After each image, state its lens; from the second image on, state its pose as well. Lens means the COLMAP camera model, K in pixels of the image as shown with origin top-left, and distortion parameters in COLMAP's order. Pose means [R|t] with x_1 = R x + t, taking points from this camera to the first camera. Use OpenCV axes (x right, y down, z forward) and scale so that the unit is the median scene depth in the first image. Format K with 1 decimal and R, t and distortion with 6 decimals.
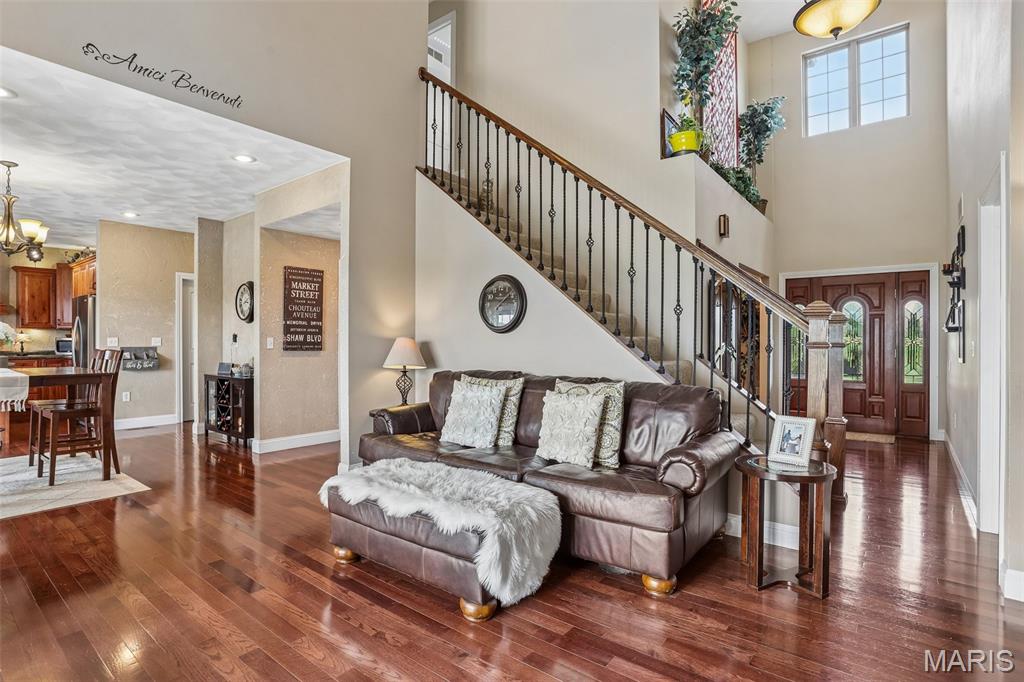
lens RADIAL K [[518.6, 0, 503.6], [0, 518.6, 341.0], [0, 0, 1]] dist [-0.037465, 0.017181]
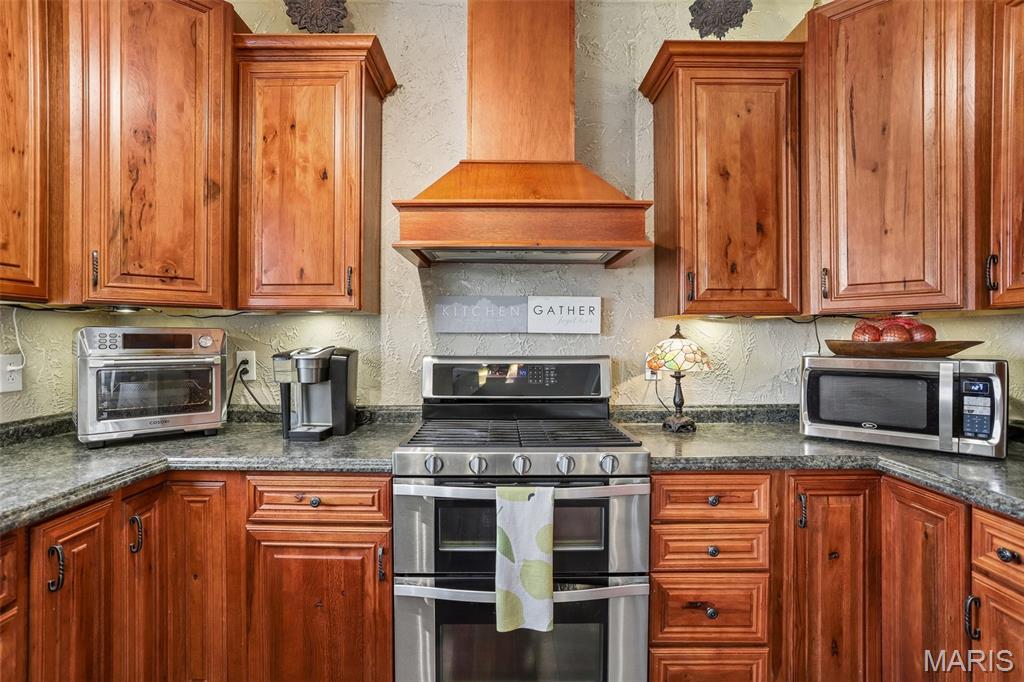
lens RADIAL K [[518.6, 0, 507.3], [0, 518.6, 339.9], [0, 0, 1]] dist [-0.037465, 0.017181]
pose [[0.642528, -0.003303, -0.766255, -1.375183], [-0.000430, 0.999989, -0.004672, -0.021040], [0.766262, 0.003331, 0.642520, 1.321202]]
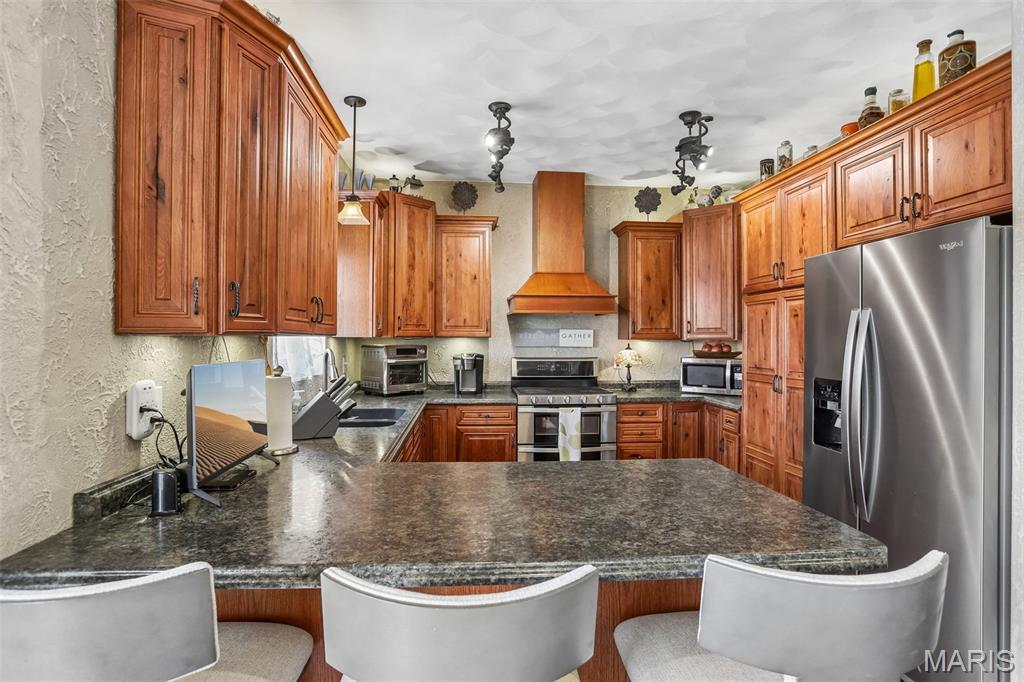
lens RADIAL K [[518.6, 0, 511.4], [0, 518.6, 337.1], [0, 0, 1]] dist [-0.037465, 0.017181]
pose [[0.698989, -0.002305, -0.715129, -1.092579], [-0.002284, 0.999983, -0.005456, -0.040802], [0.715129, 0.005447, 0.698971, 0.900497]]
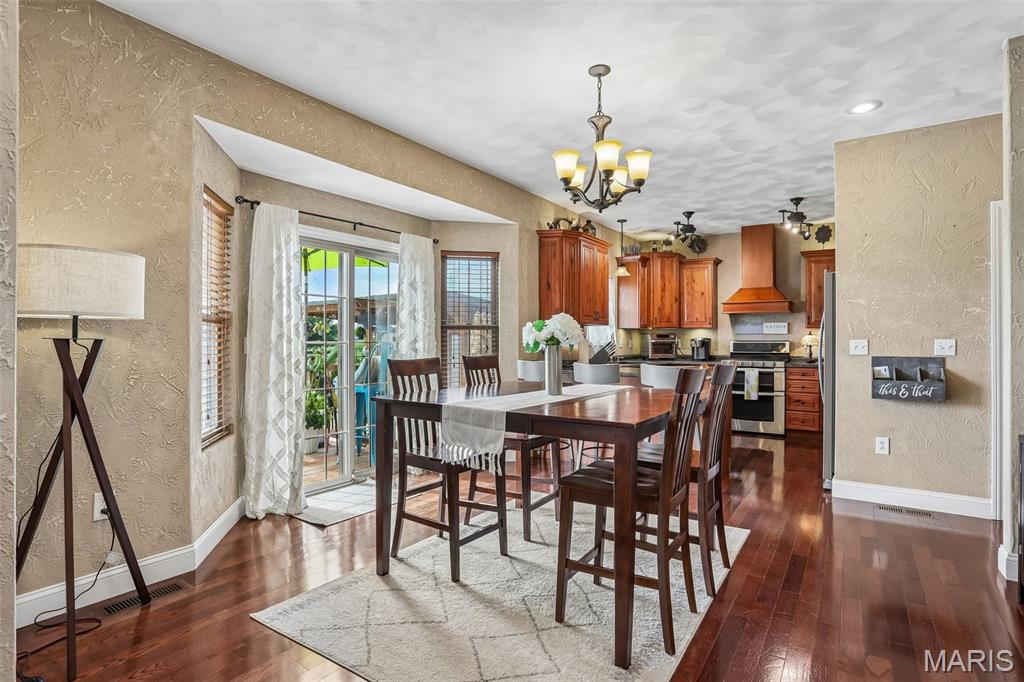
lens RADIAL K [[518.6, 0, 515.2], [0, 518.6, 338.8], [0, 0, 1]] dist [-0.037465, 0.017181]
pose [[0.092899, -0.004142, -0.995667, -0.314083], [-0.005283, 0.999975, -0.004653, -0.004078], [0.995662, 0.005693, 0.092875, 0.781267]]
